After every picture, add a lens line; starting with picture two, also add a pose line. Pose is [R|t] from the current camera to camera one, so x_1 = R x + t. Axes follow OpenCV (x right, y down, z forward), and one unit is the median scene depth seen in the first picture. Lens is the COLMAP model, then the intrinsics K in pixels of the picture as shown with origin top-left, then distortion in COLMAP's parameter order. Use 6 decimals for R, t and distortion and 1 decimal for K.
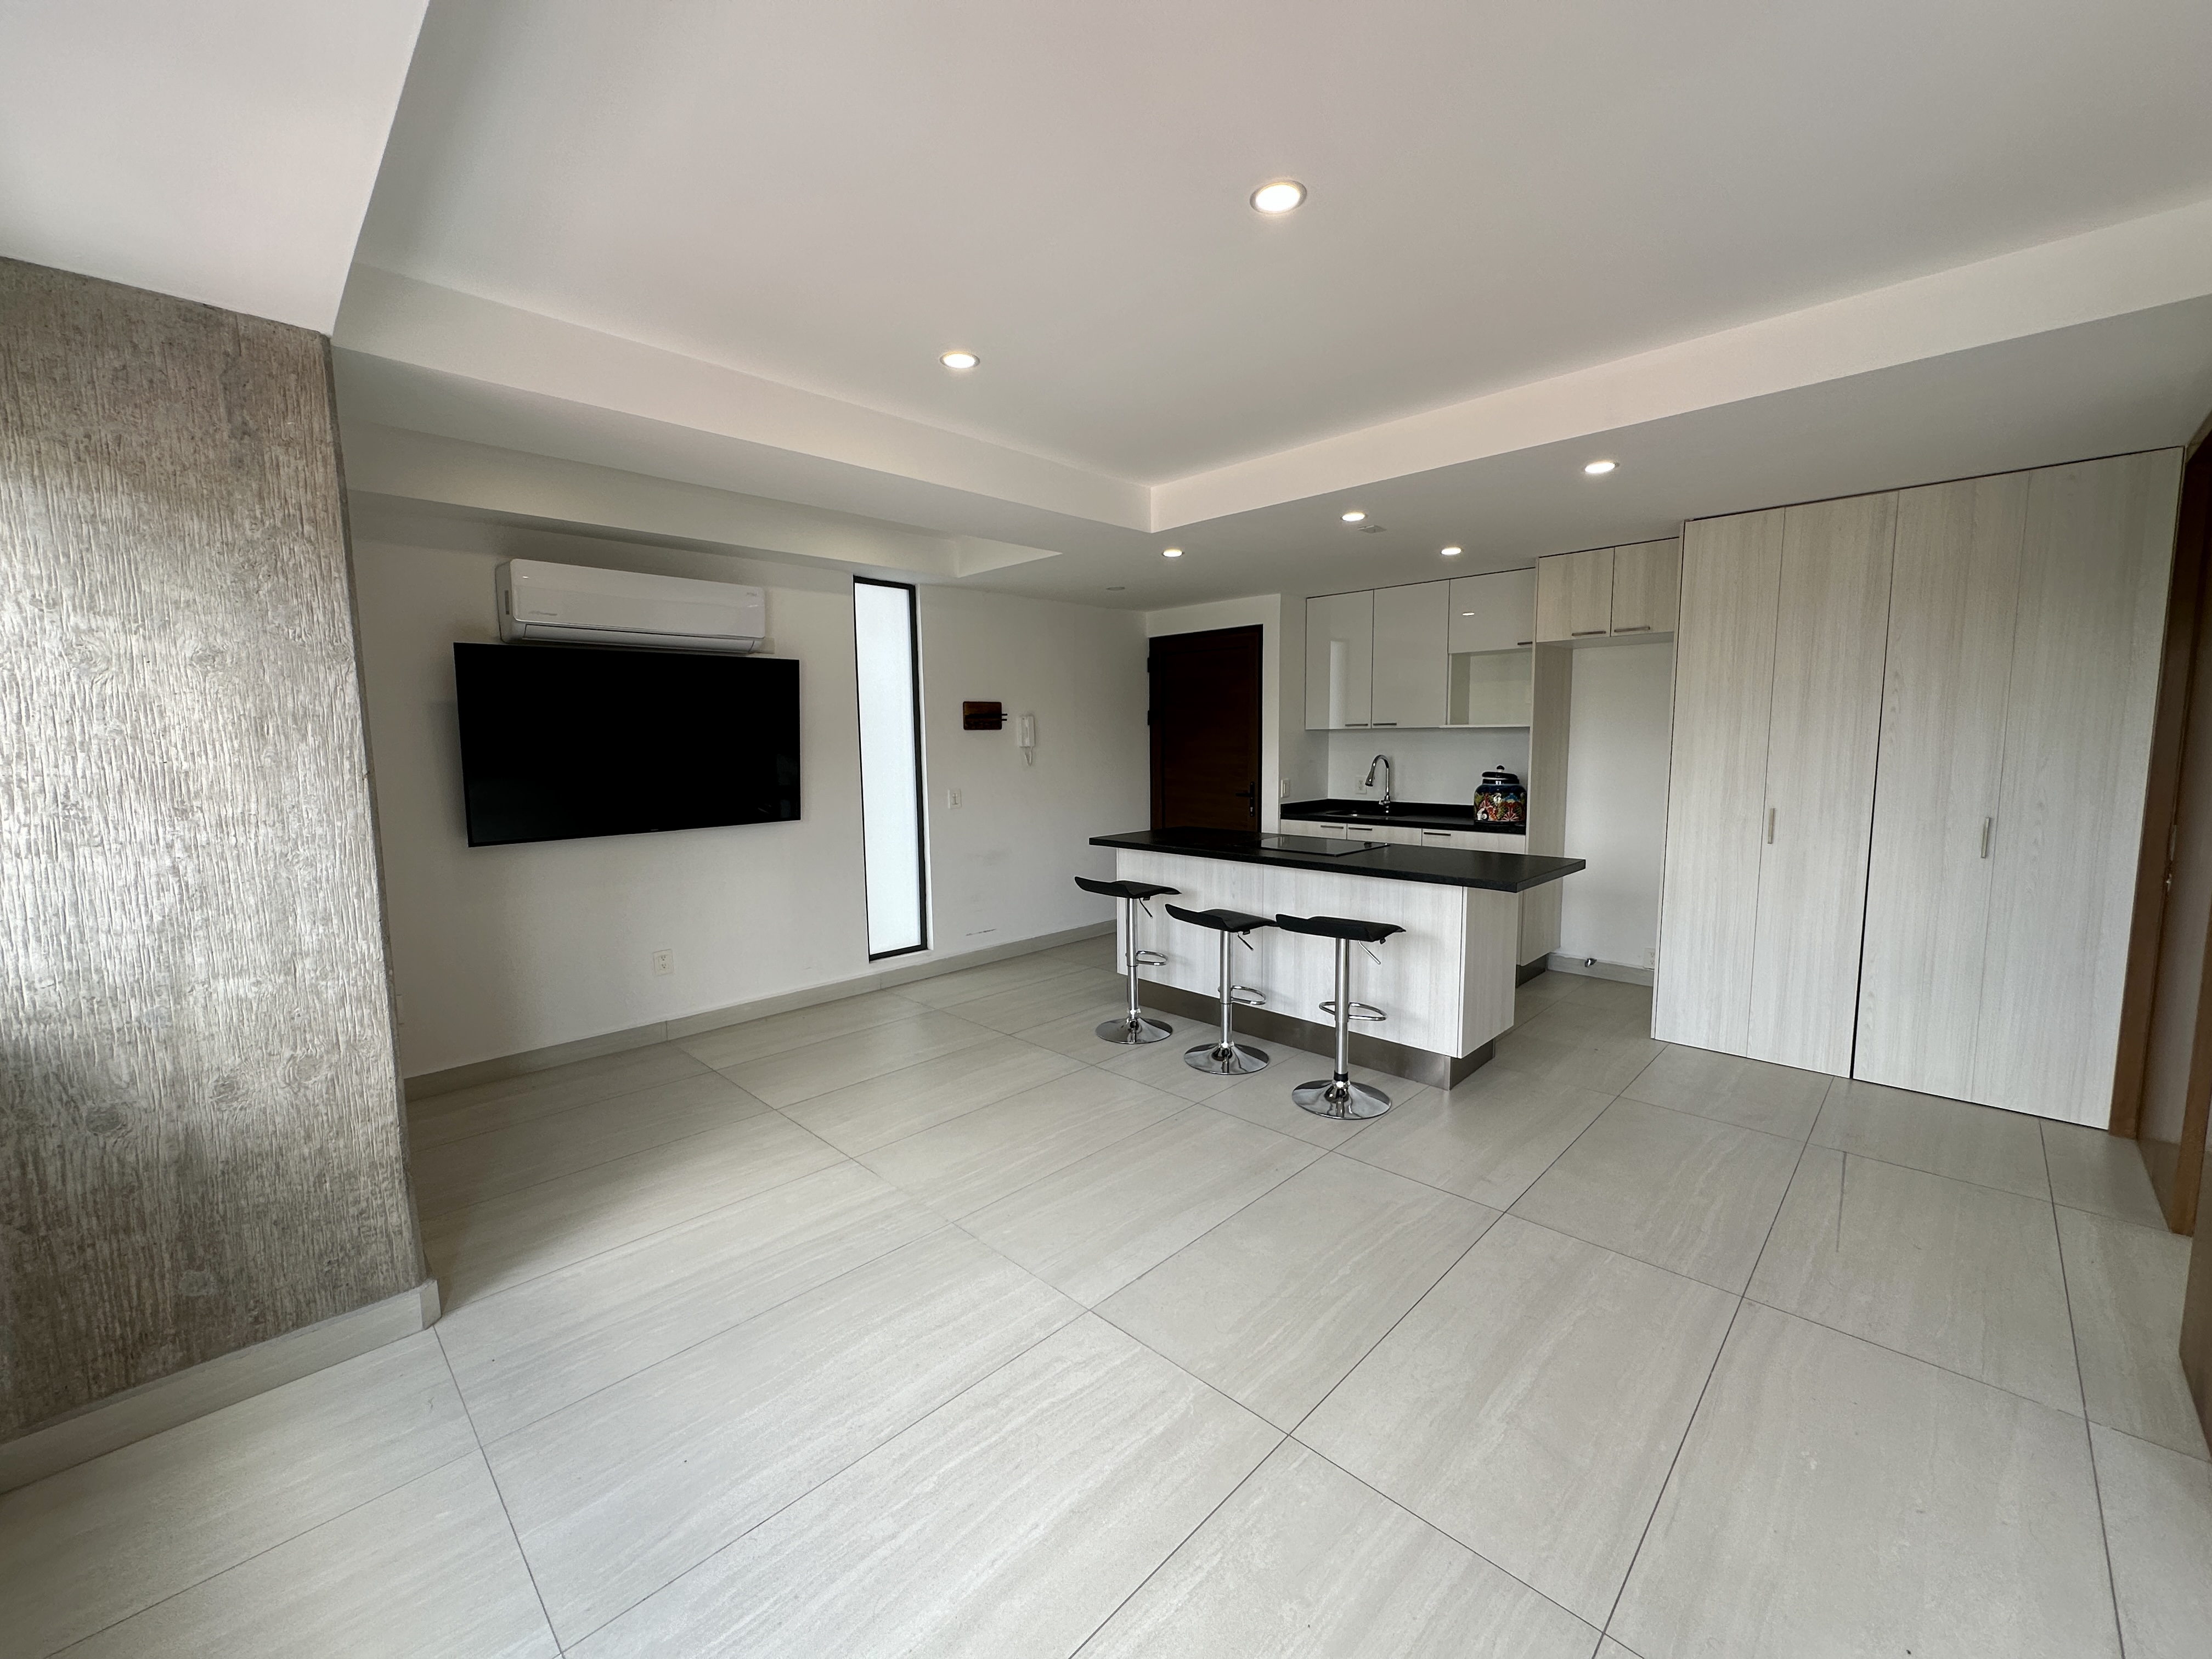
lens RADIAL K [[886.7, 0, 1104.8], [0, 886.7, 829.6], [0, 0, 1]] dist [-0.001869, 0.001065]
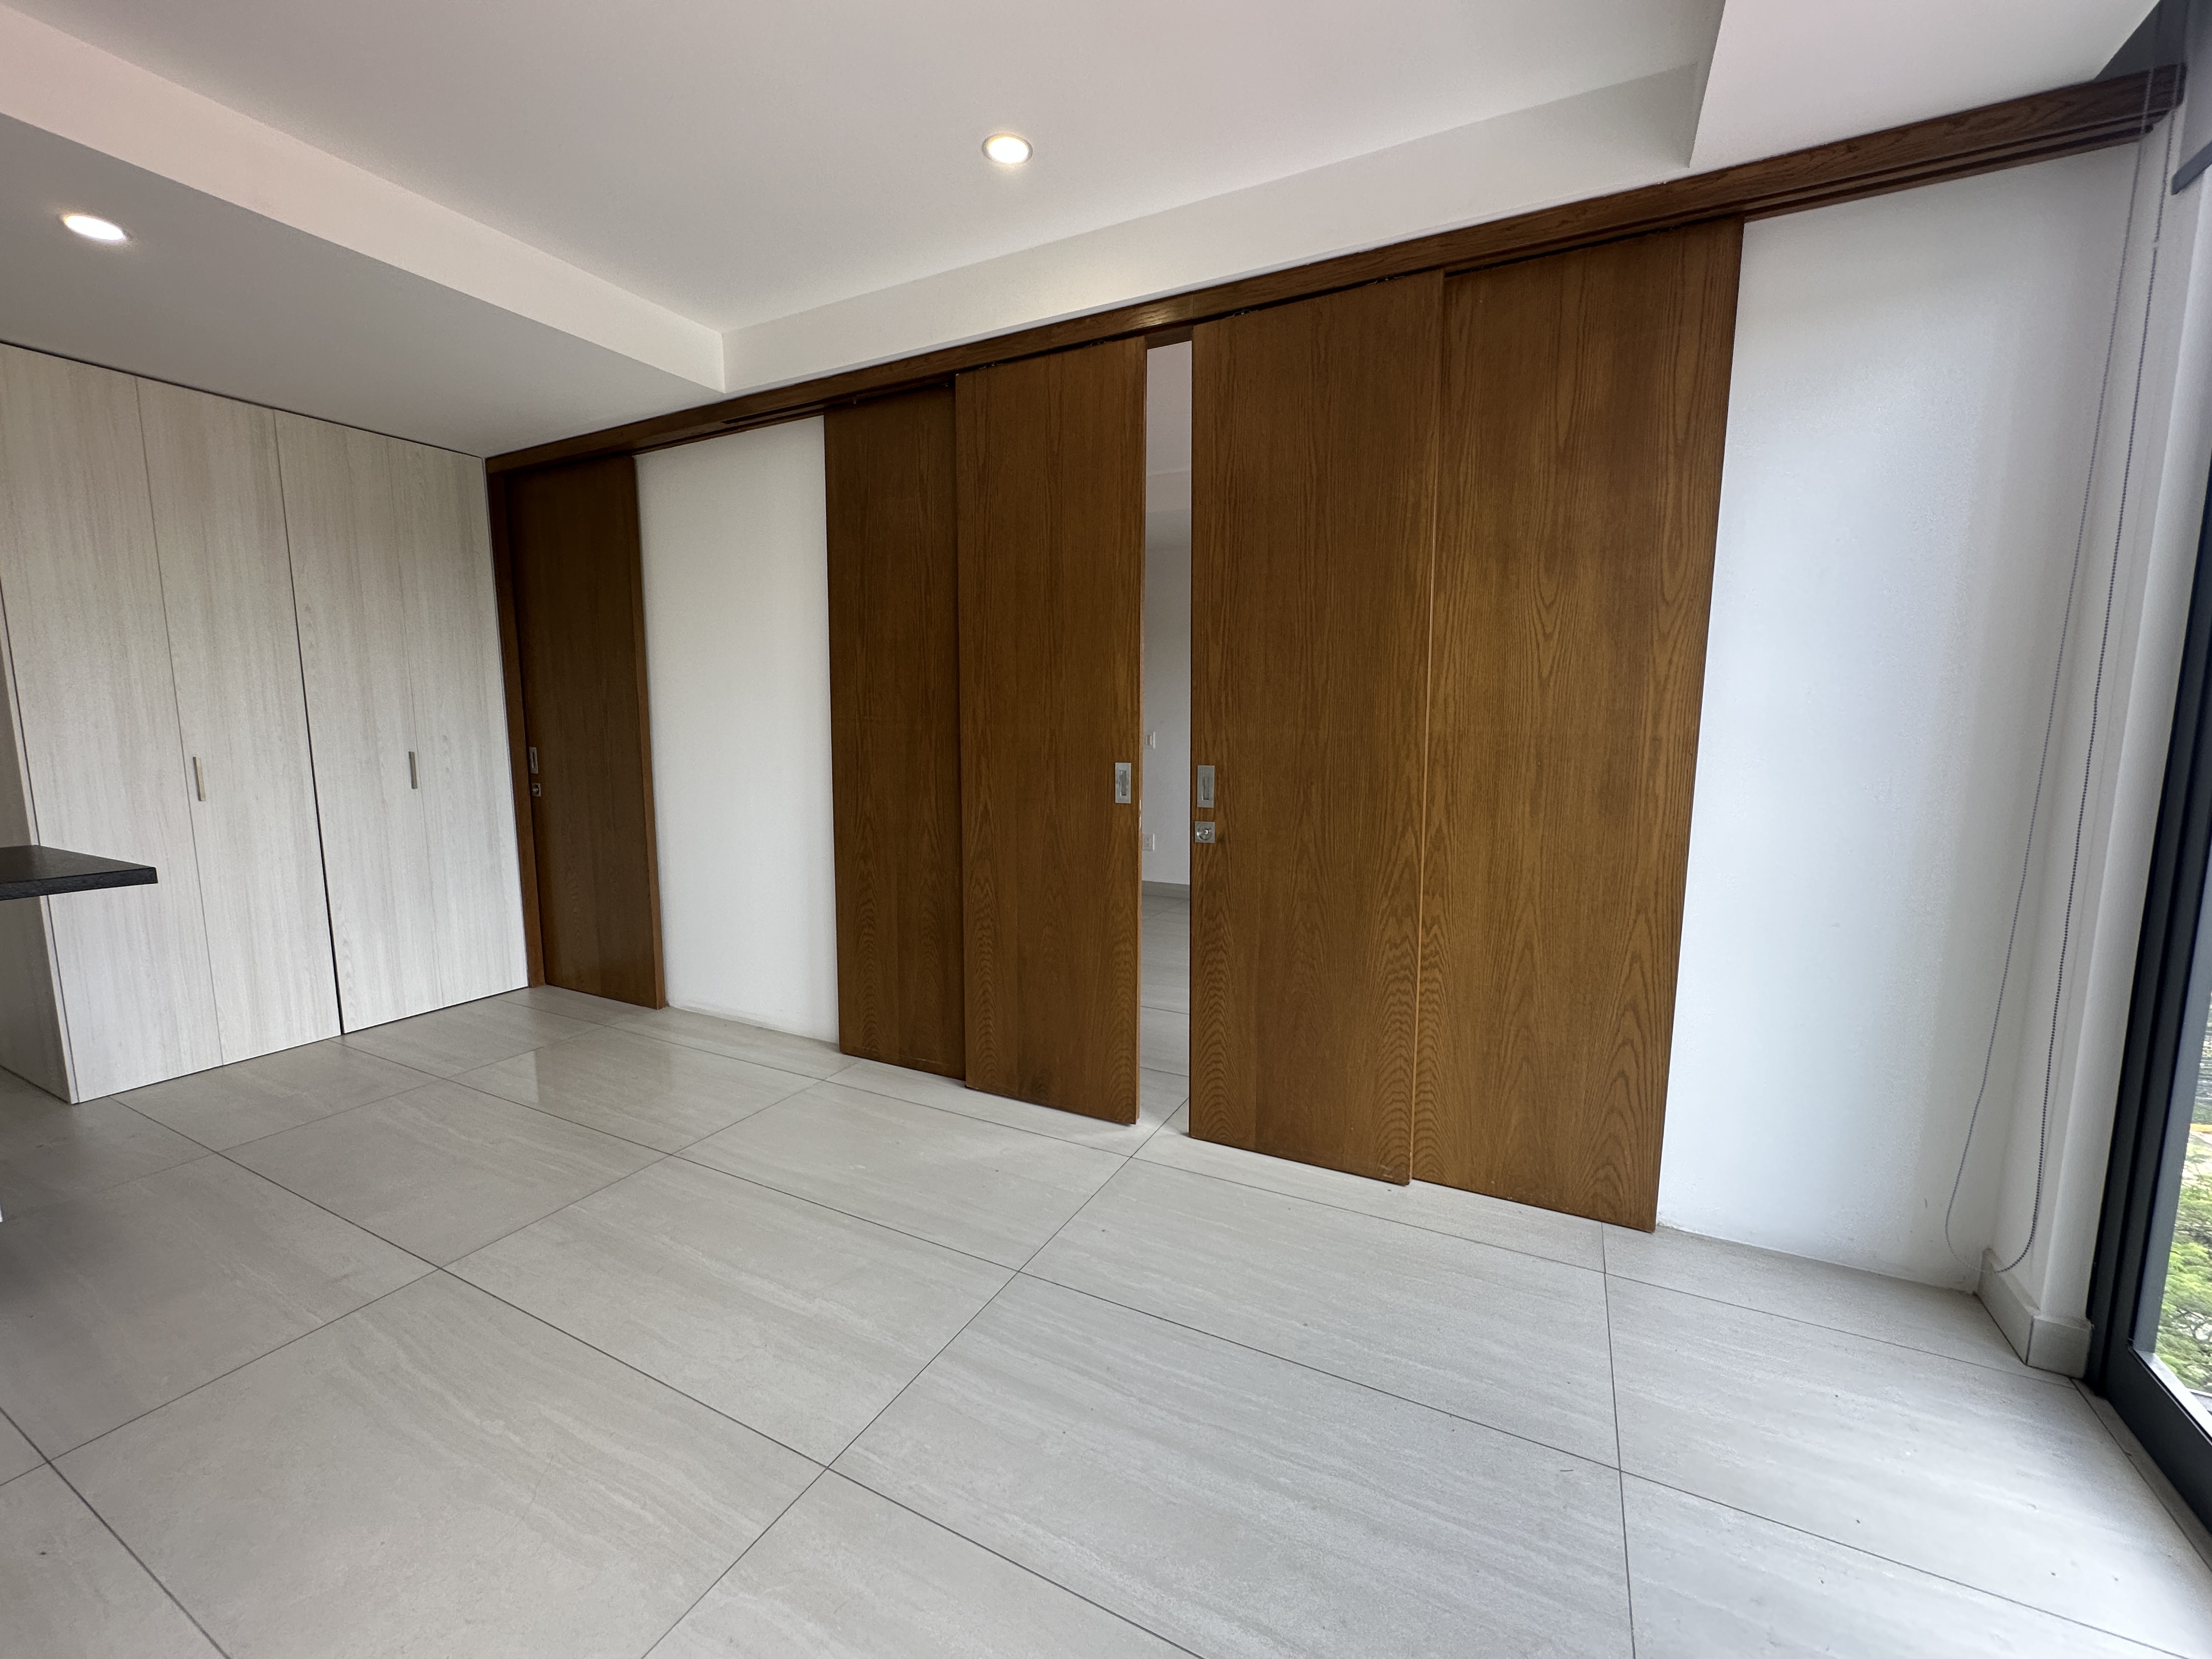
lens RADIAL K [[886.7, 0, 1104.3], [0, 886.7, 836.6], [0, 0, 1]] dist [-0.001869, 0.001065]
pose [[-0.300482, -0.116383, 0.946660, -0.417463], [0.102759, 0.982800, 0.153443, 0.012876], [-0.948236, 0.143384, -0.283354, 0.666096]]
